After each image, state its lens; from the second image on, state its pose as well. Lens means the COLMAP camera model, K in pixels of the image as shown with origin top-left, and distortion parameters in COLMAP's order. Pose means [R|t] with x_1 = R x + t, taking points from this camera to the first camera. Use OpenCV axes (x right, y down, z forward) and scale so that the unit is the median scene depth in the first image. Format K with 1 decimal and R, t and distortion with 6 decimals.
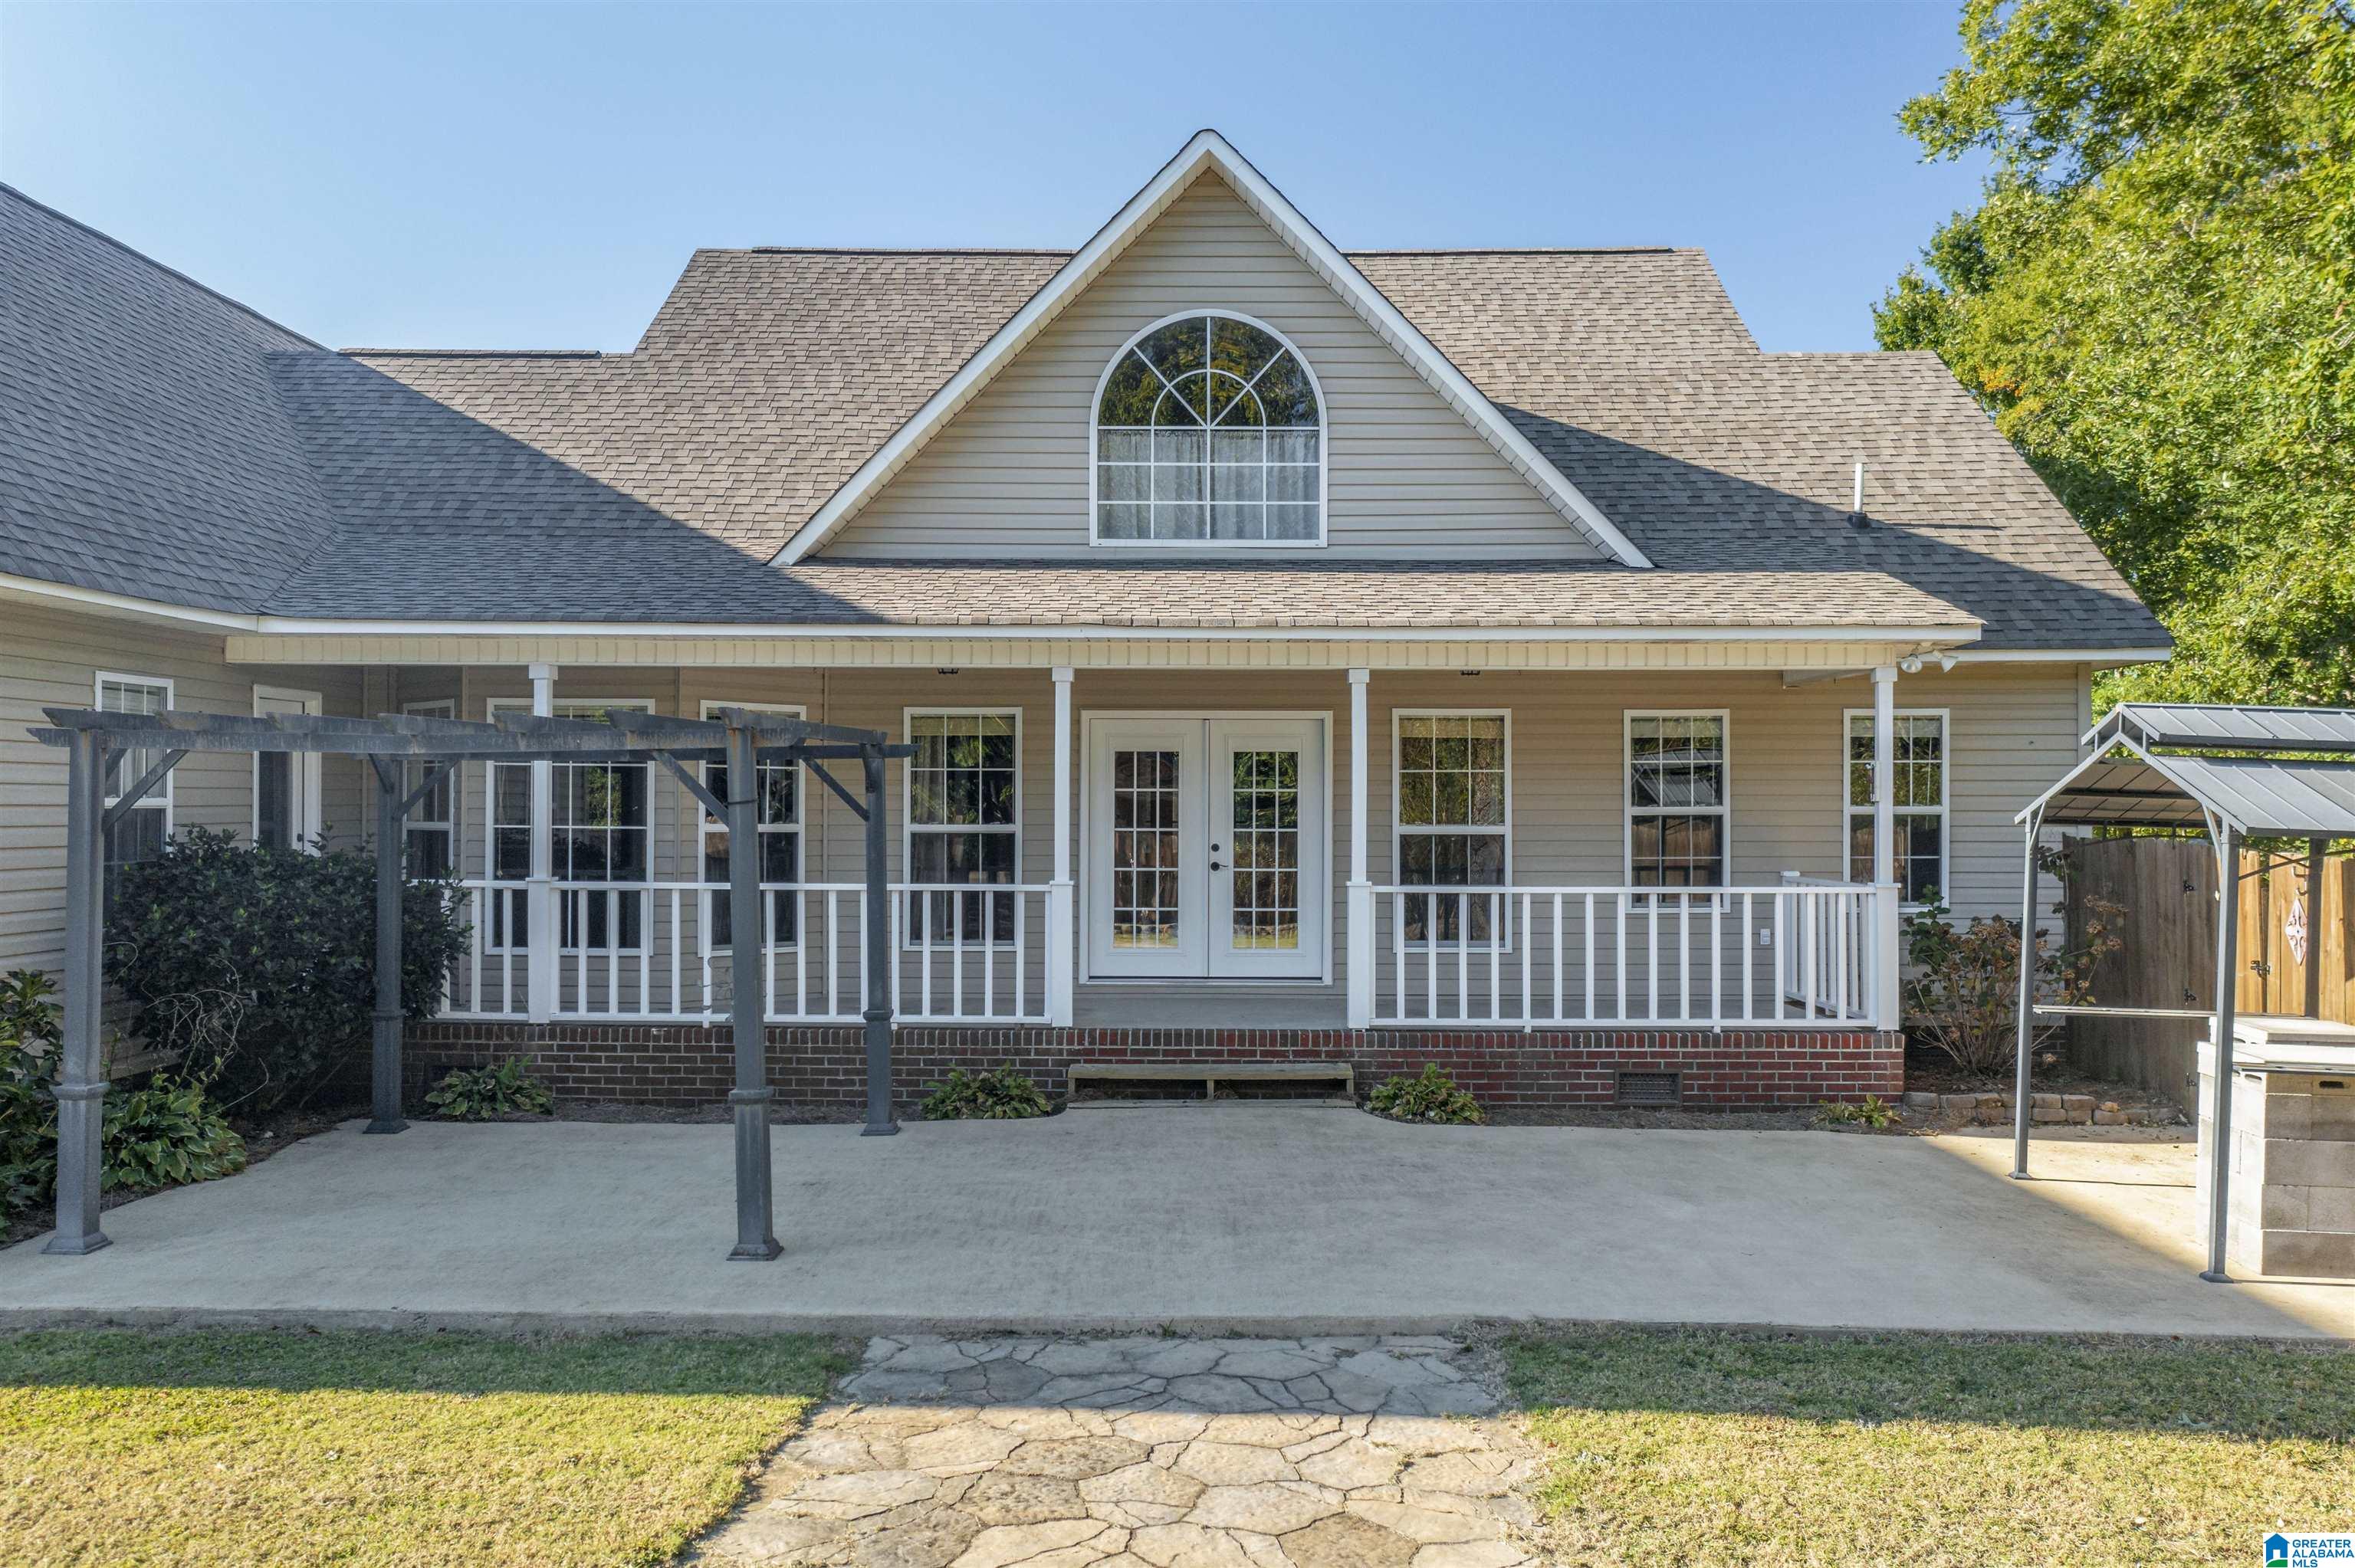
lens RADIAL K [[1879.5, 0, 1177.5], [0, 1879.5, 784.0], [0, 0, 1]] dist [-0.010547, -0.004474]
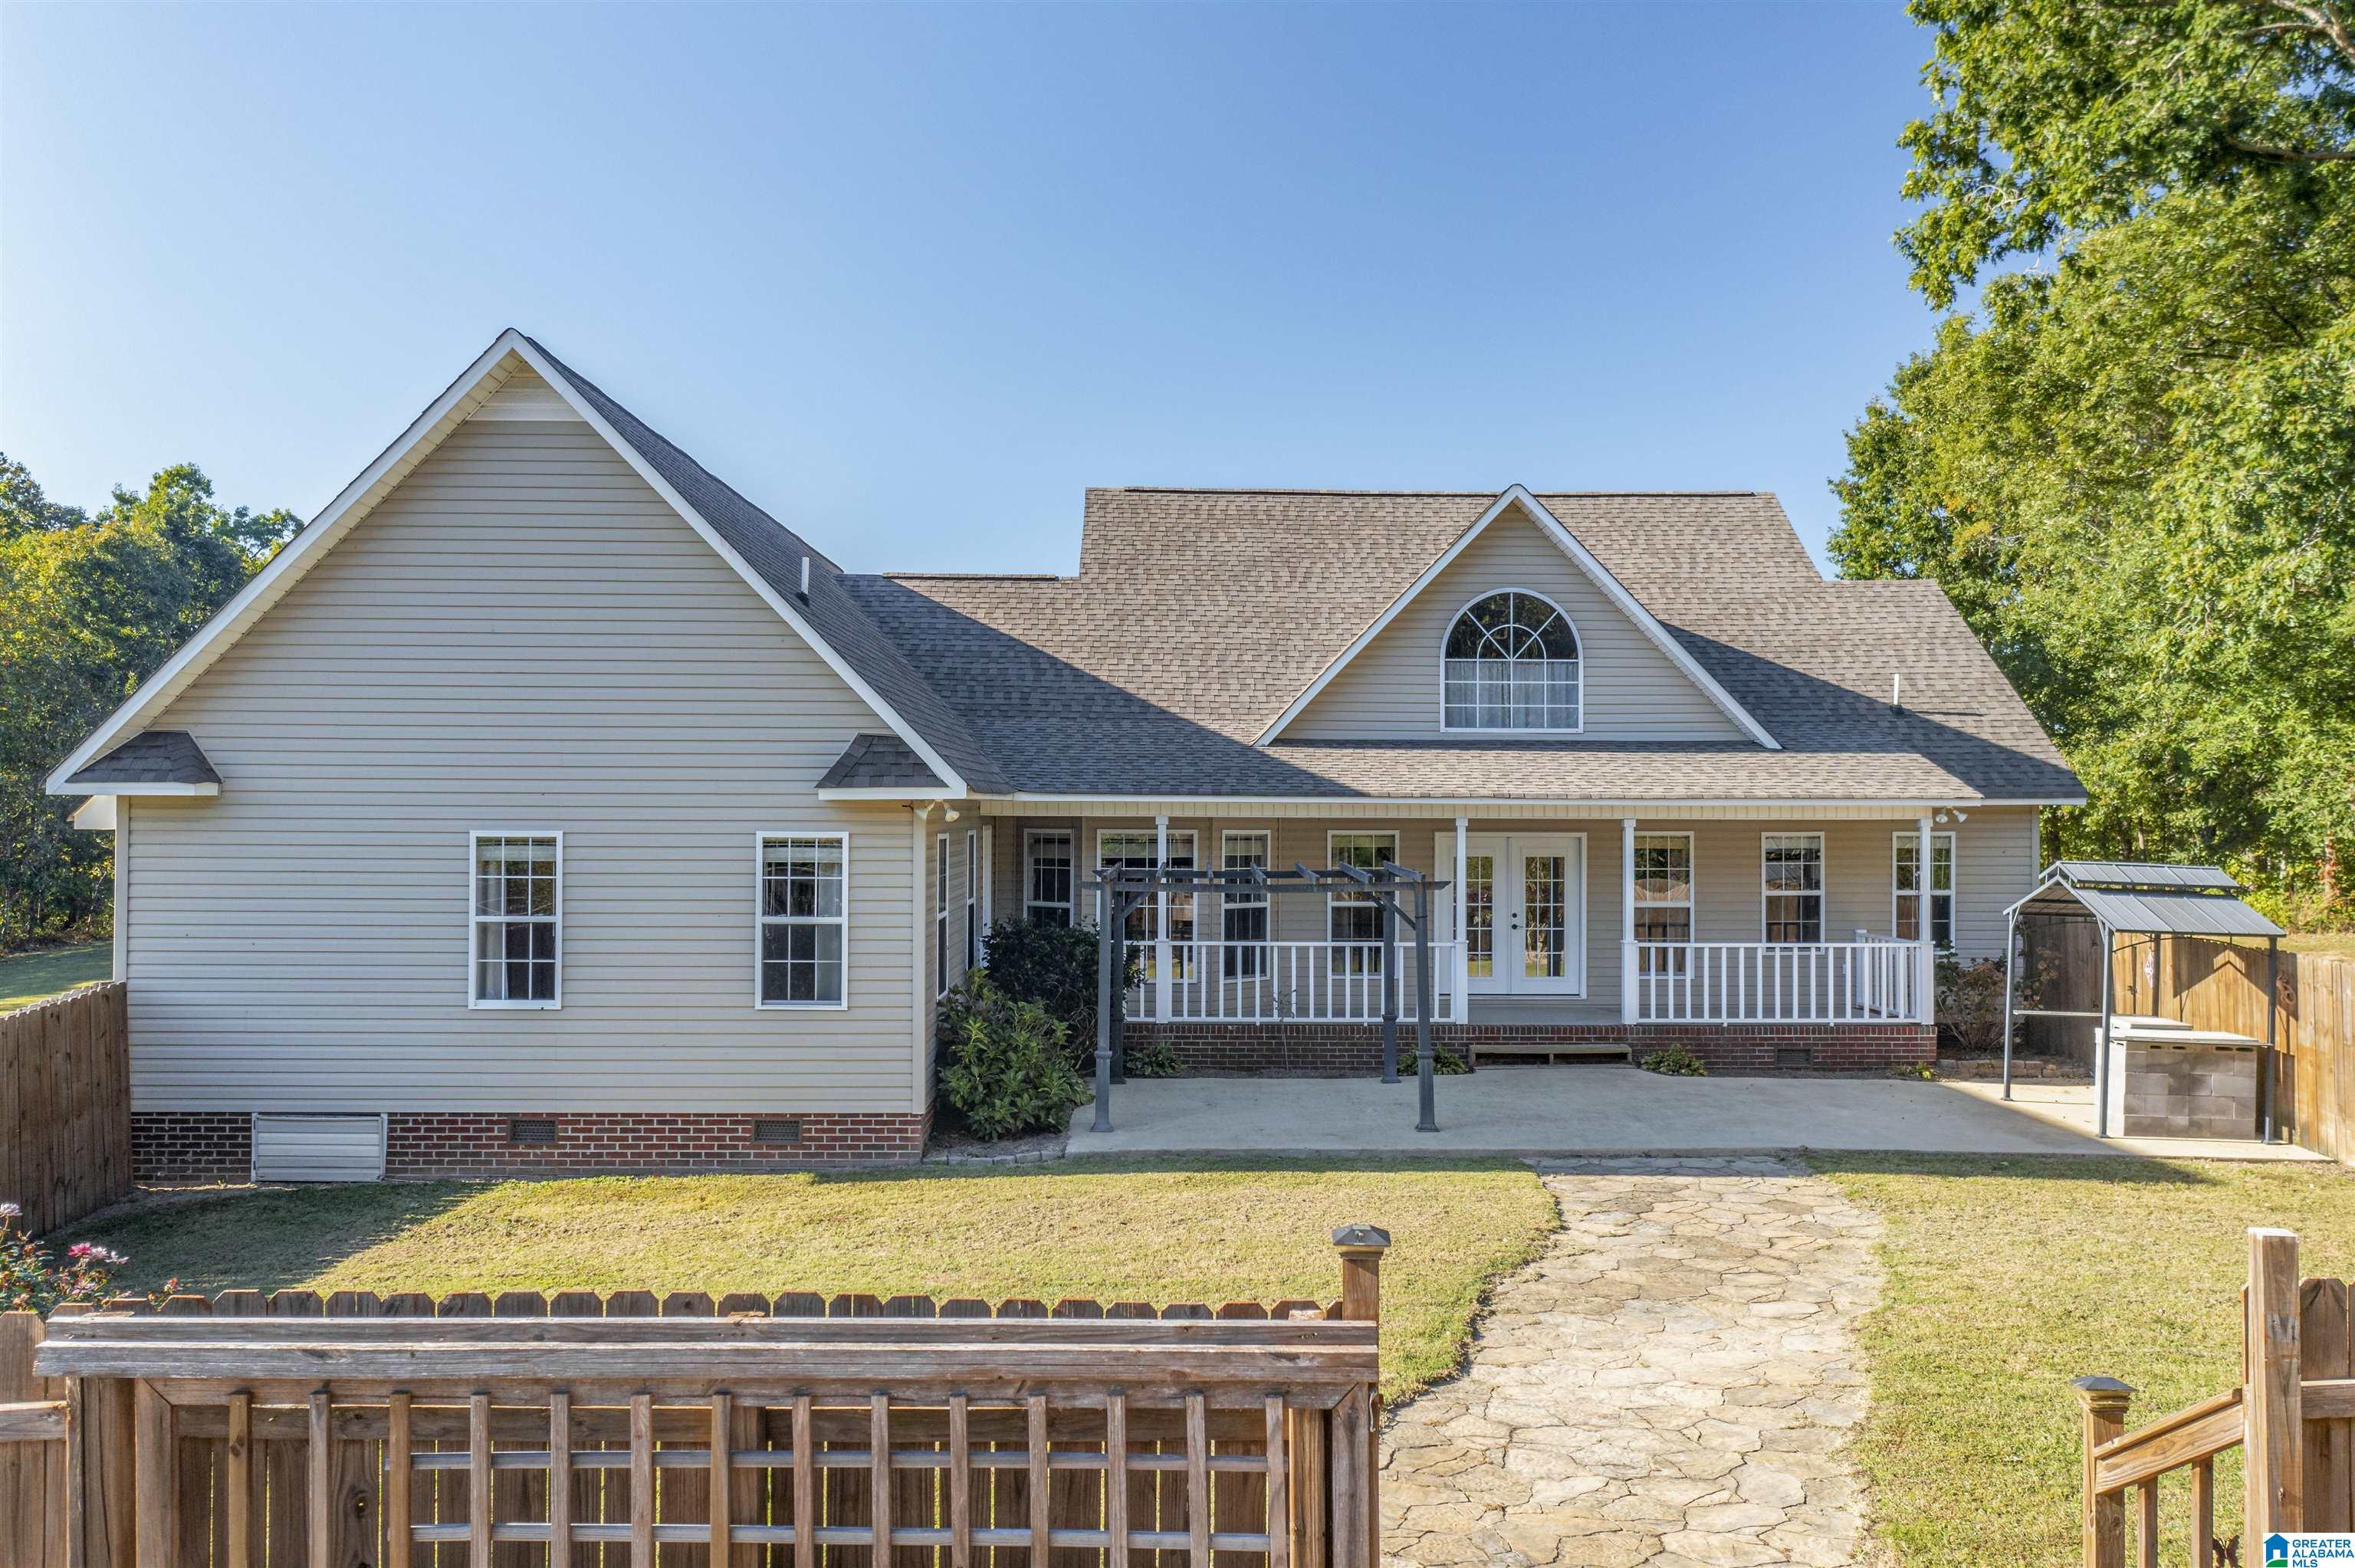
lens RADIAL K [[1887.3, 0, 1177.5], [0, 1887.3, 784.0], [0, 0, 1]] dist [-0.023997, 0.037662]
pose [[0.999505, 0.001259, 0.031448, -0.358217], [-0.001184, 0.999996, -0.002400, -0.084148], [-0.031451, 0.002362, 0.999503, -0.700466]]
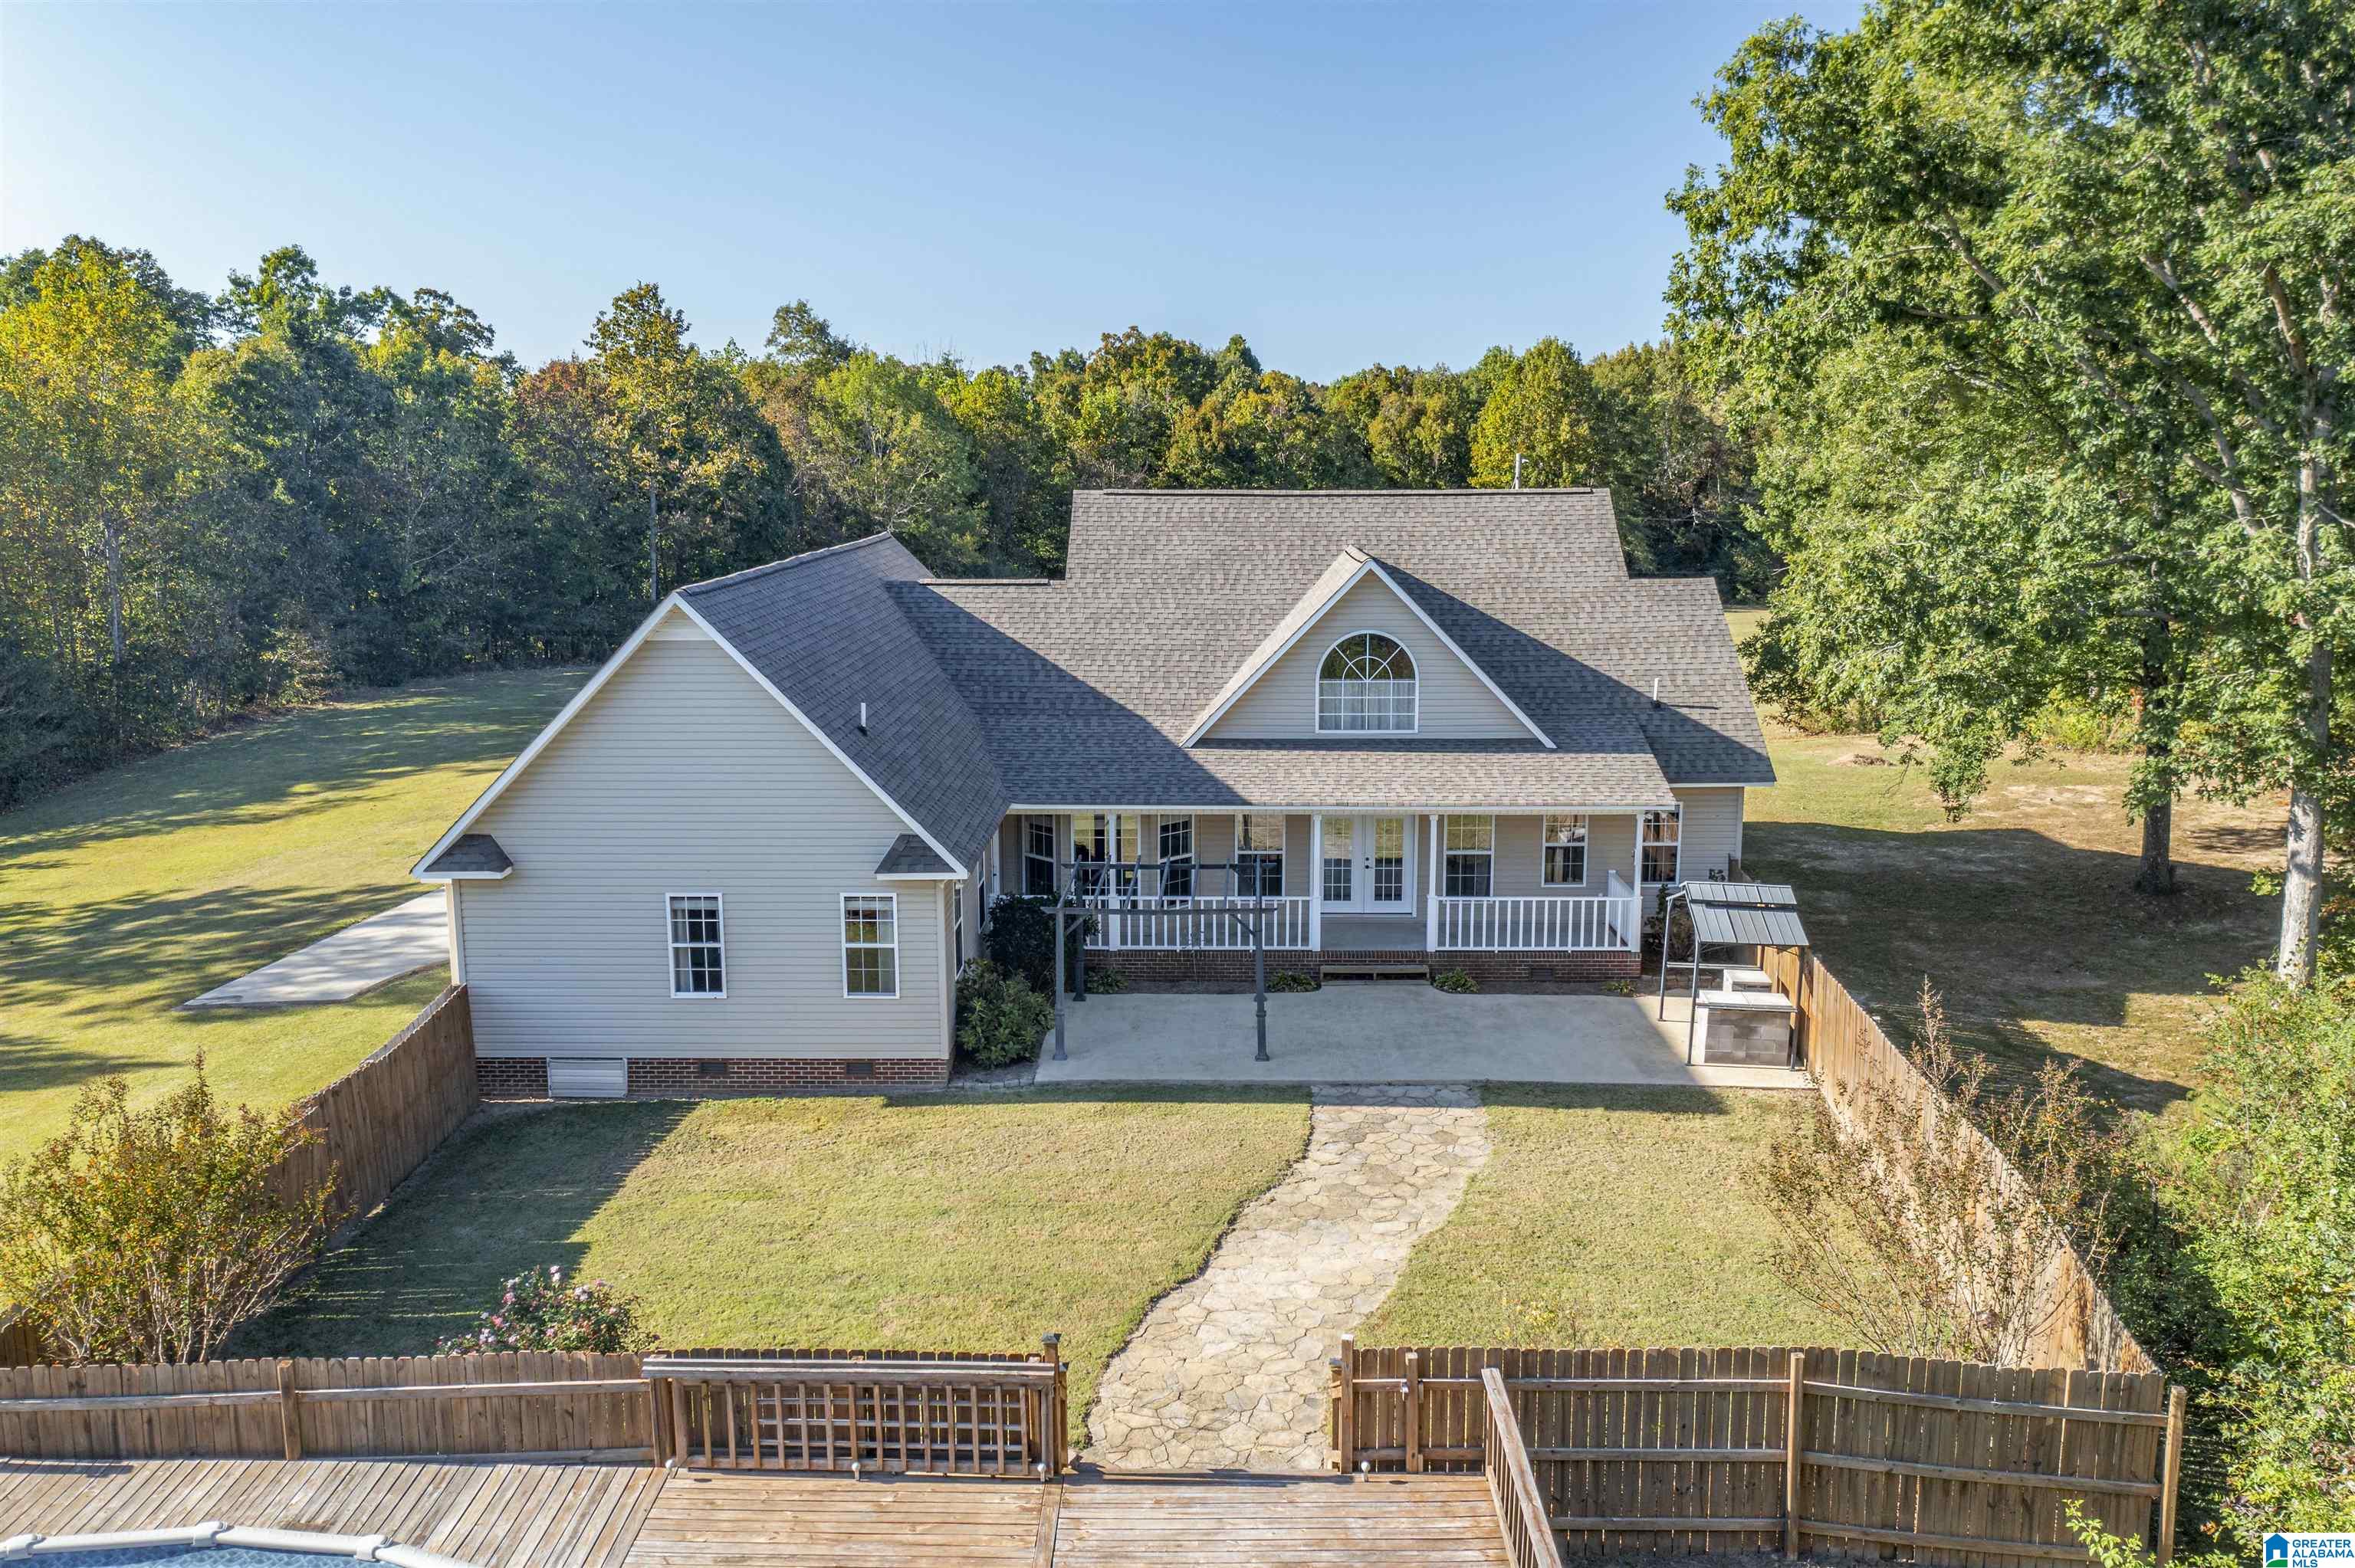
lens RADIAL K [[1887.3, 0, 1177.5], [0, 1887.3, 784.0], [0, 0, 1]] dist [-0.023997, 0.037662]
pose [[0.999981, -0.004090, -0.004505, -0.224883], [0.004874, 0.981612, 0.190822, -0.556250], [0.003642, -0.190841, 0.981614, -1.412672]]
